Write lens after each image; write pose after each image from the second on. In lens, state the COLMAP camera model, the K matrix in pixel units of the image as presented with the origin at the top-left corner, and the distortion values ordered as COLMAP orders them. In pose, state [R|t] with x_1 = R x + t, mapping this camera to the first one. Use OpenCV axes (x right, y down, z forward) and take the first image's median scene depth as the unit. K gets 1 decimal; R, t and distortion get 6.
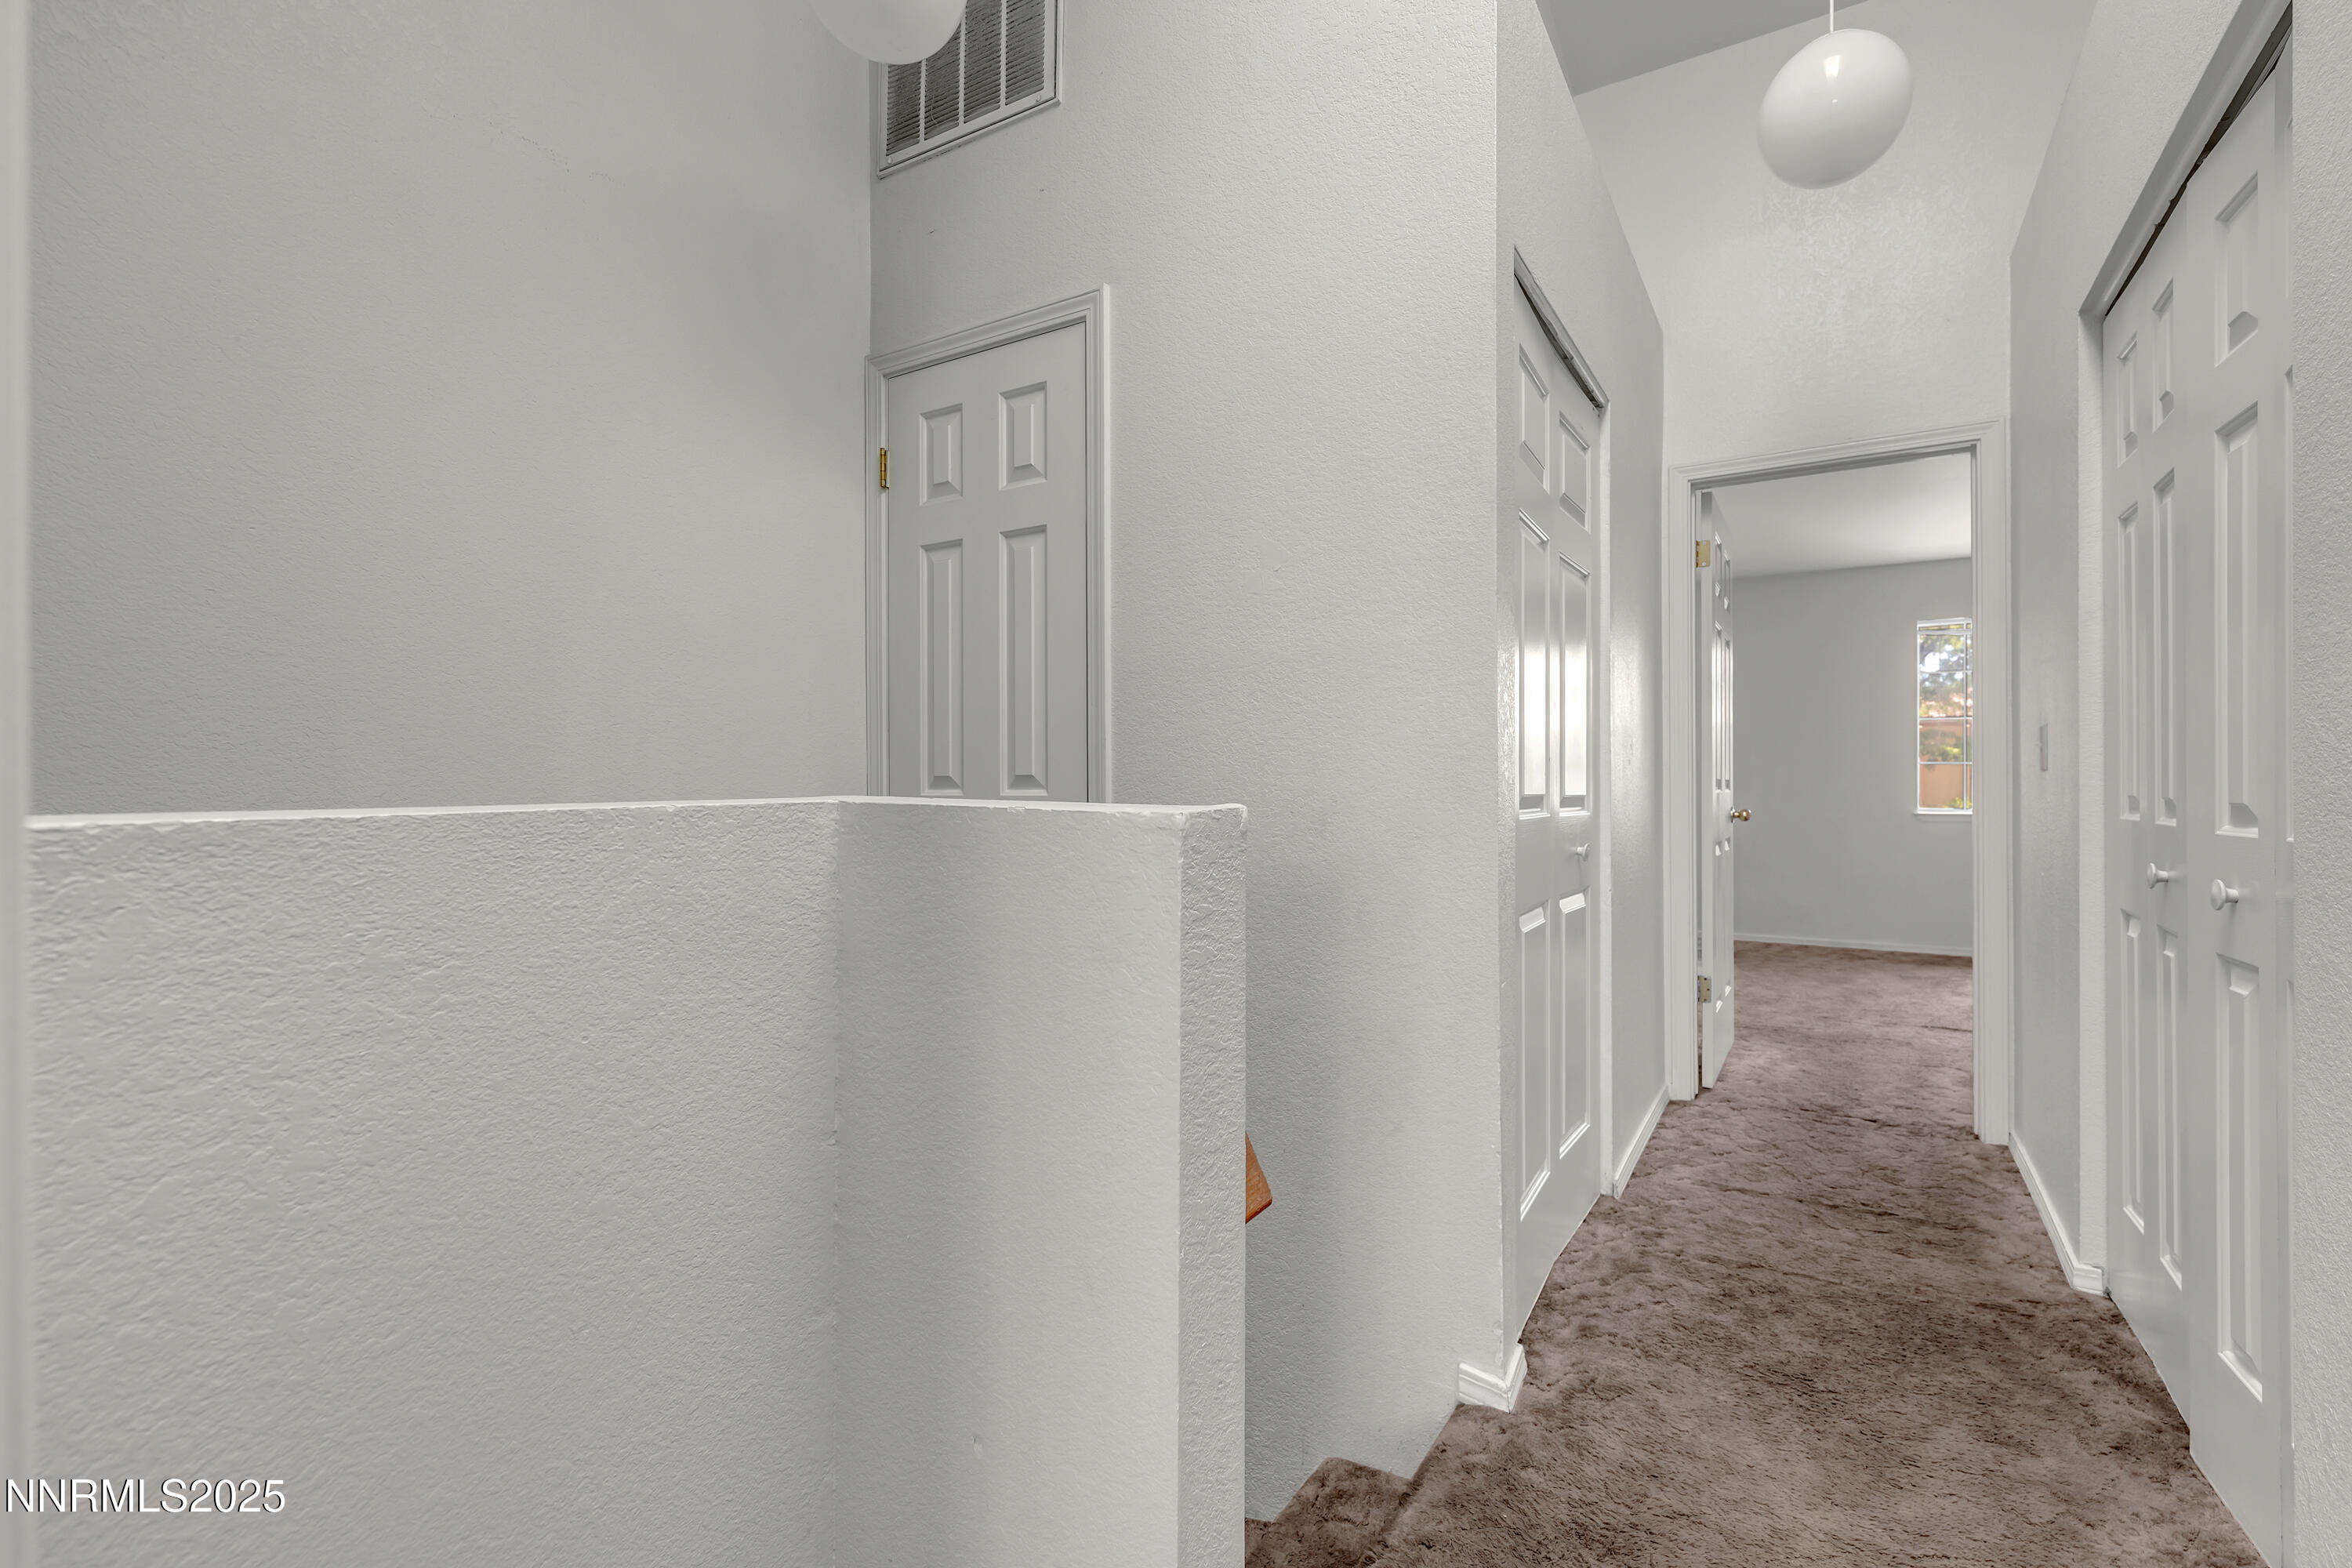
lens RADIAL K [[1040.3, 0, 1193.7], [0, 1040.3, 777.8], [0, 0, 1]] dist [0.003209, -0.000172]
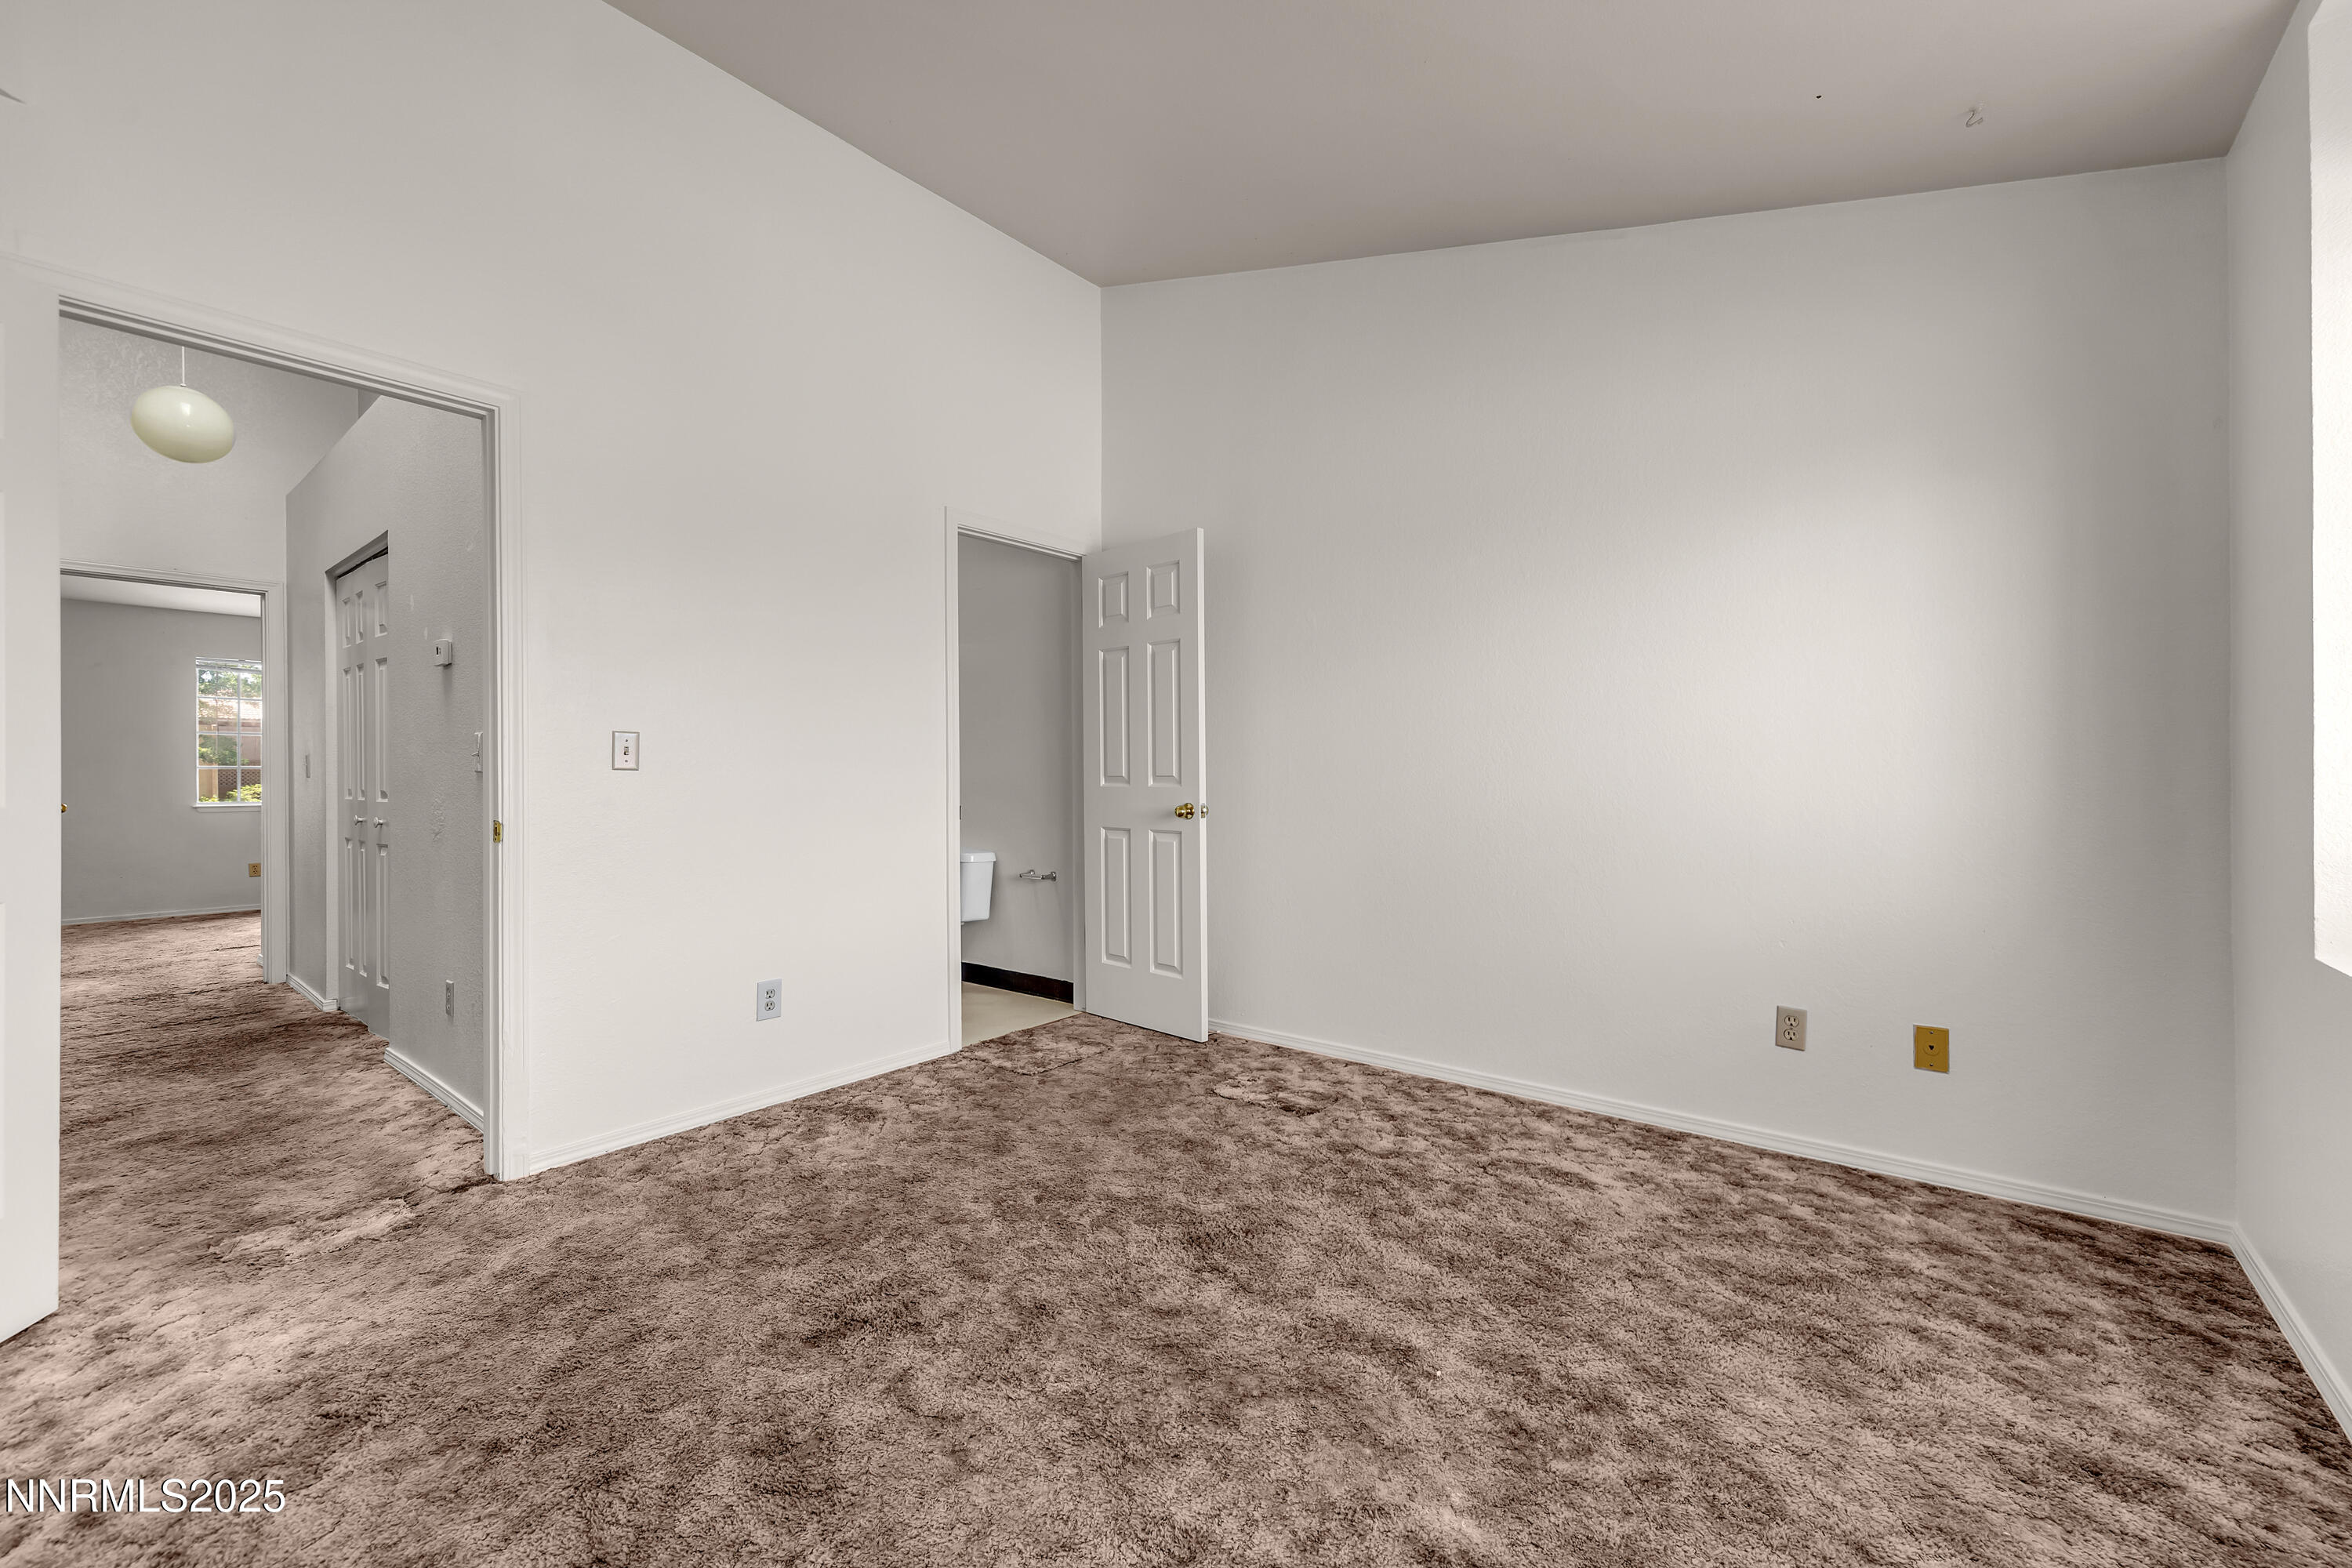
lens RADIAL K [[914.8, 0, 1228.8], [0, 914.8, 775.7], [0, 0, 1]] dist [-0.000413, -0.000346]
pose [[0.092803, -0.002649, 0.995681, -0.851882], [0.000112, 0.999996, 0.002650, -0.015692], [-0.995685, -0.000135, 0.092803, -1.024553]]
